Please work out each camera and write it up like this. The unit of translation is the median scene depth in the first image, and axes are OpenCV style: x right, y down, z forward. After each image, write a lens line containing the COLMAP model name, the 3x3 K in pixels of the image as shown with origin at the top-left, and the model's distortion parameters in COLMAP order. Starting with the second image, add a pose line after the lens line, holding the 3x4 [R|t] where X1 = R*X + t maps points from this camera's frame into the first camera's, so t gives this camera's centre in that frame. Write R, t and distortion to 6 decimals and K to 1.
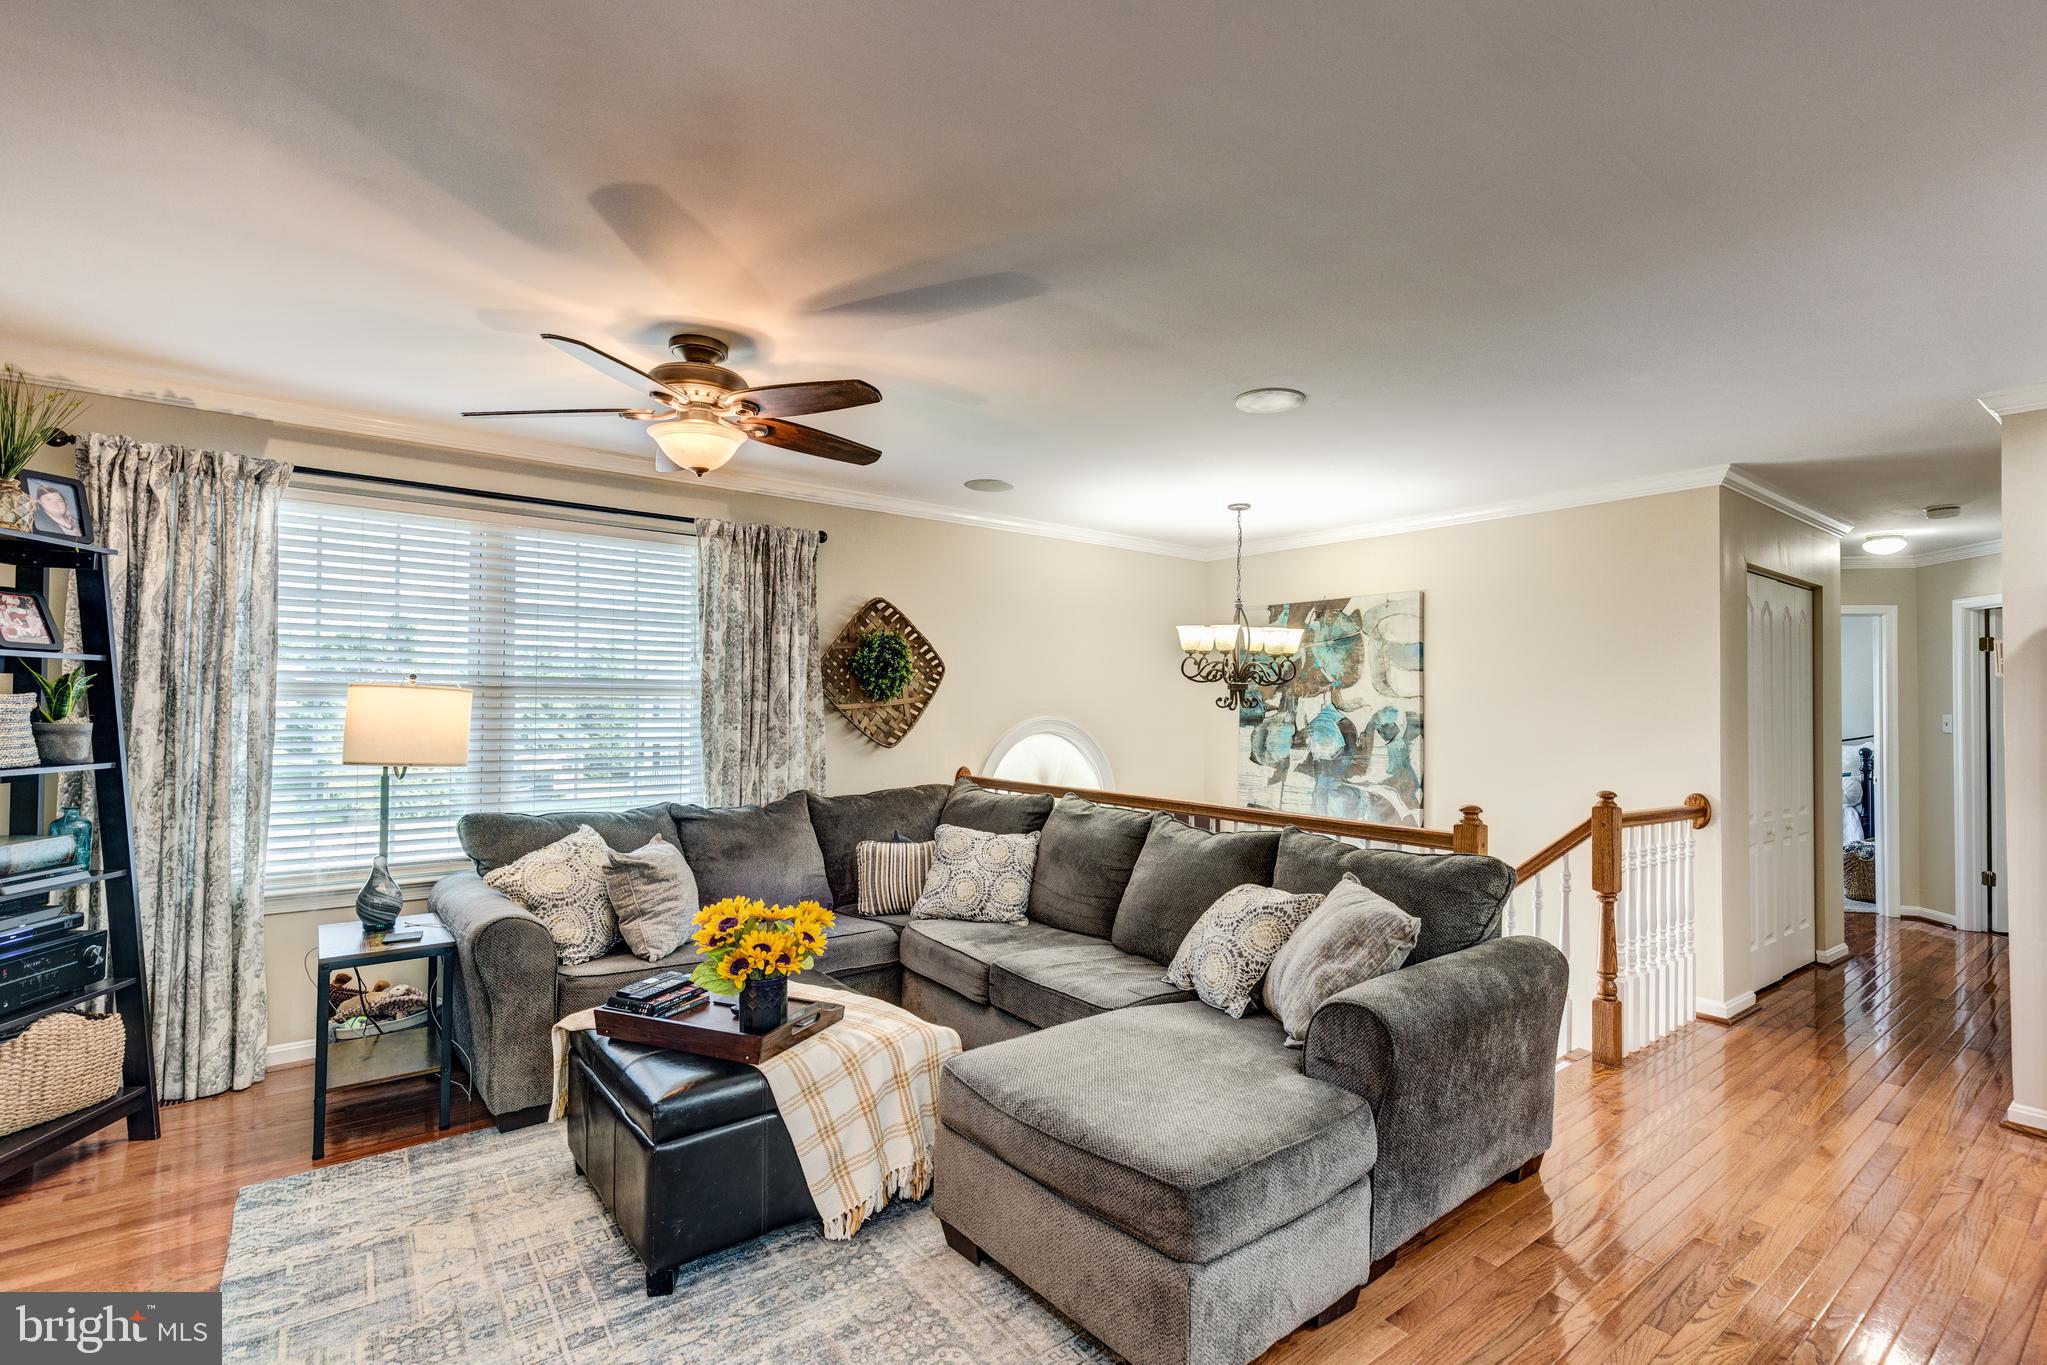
lens RADIAL K [[934.5, 0, 1012.5], [0, 934.5, 687.2], [0, 0, 1]] dist [0.003028, 0.000031]
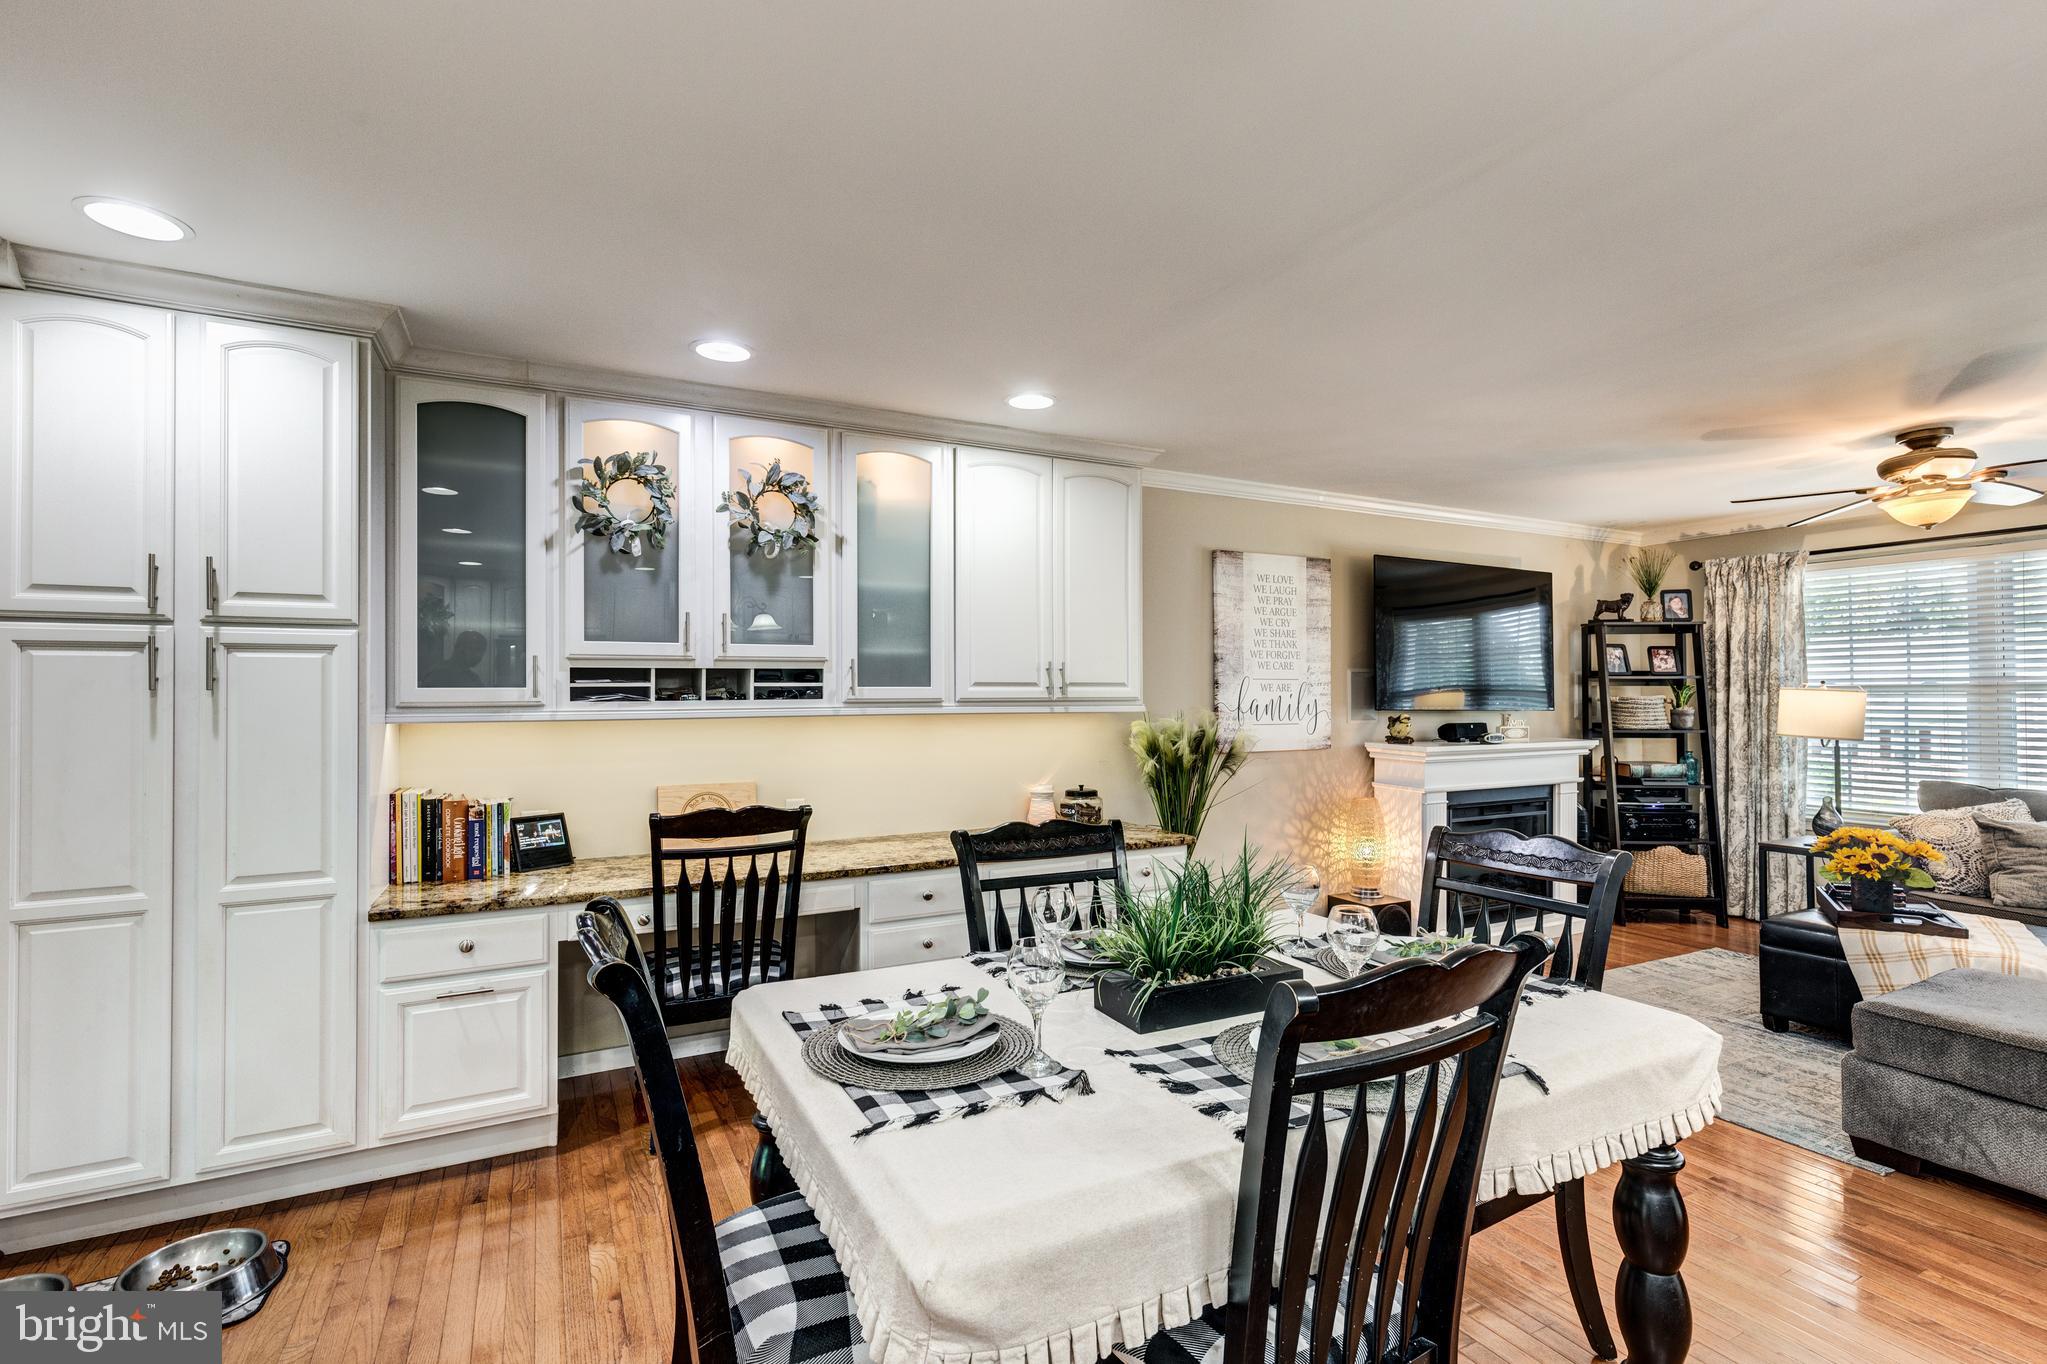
lens RADIAL K [[914.1, 0, 1026.7], [0, 914.1, 684.7], [0, 0, 1]] dist [0.004201, 0.000143]
pose [[-0.191033, -0.022707, -0.981321, 0.774017], [0.019983, 0.999435, -0.027016, 0.005535], [0.981380, -0.024771, -0.190471, -0.017256]]
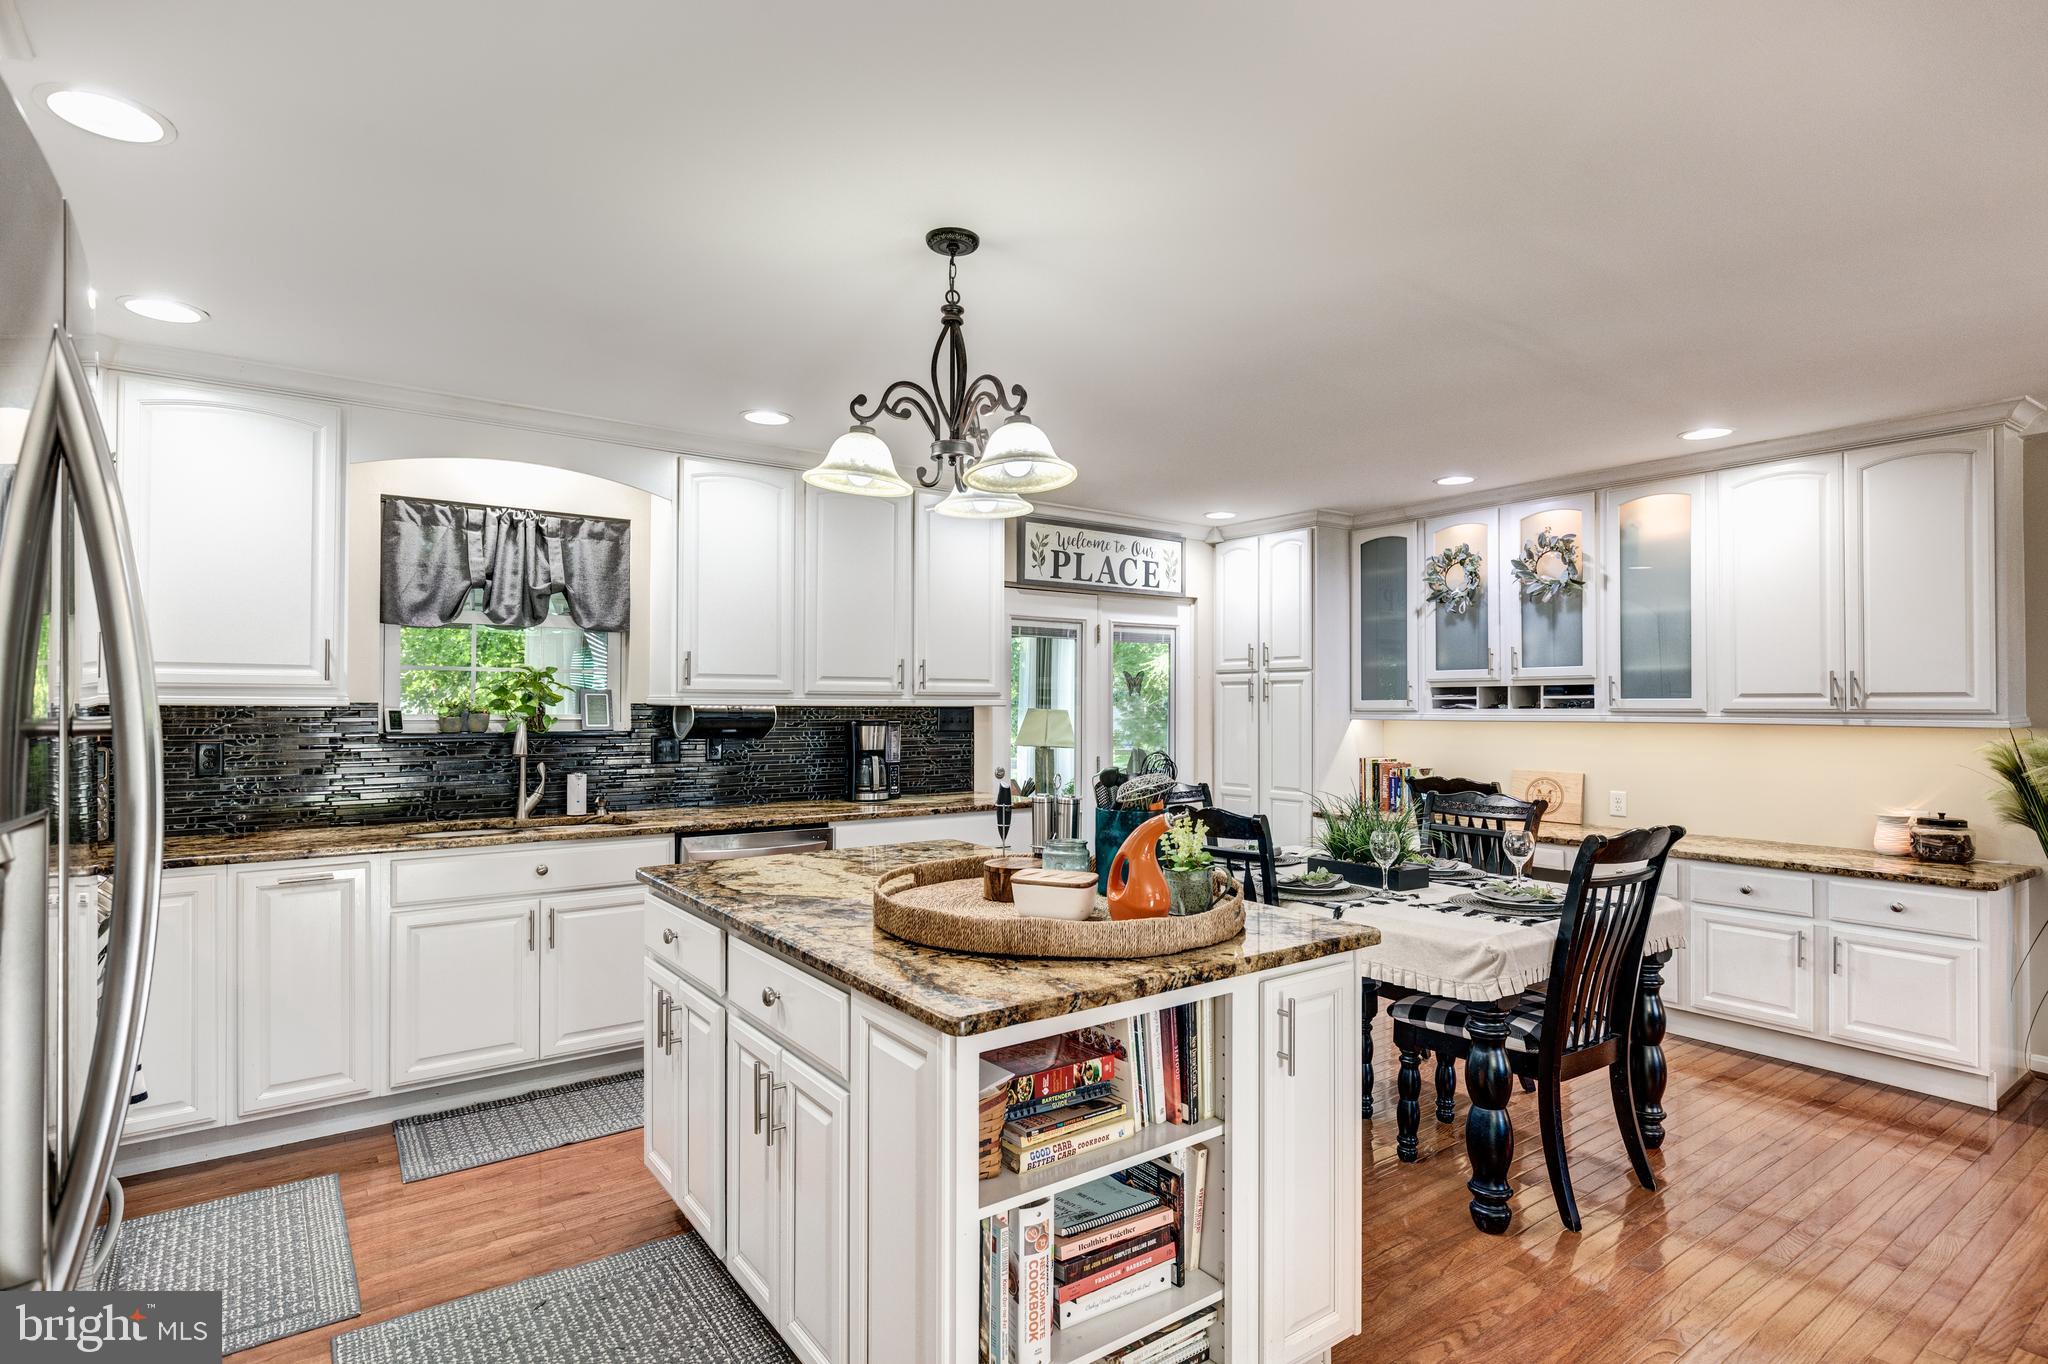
lens RADIAL K [[1028.9, 0, 1023.4], [0, 1028.9, 691.0], [0, 0, 1]] dist [-0.003097, 0.000281]
pose [[-0.999359, -0.014064, 0.032932, 0.609661], [-0.015150, 0.999341, -0.032974, 0.020088], [-0.032447, -0.033452, -0.998913, 0.791297]]
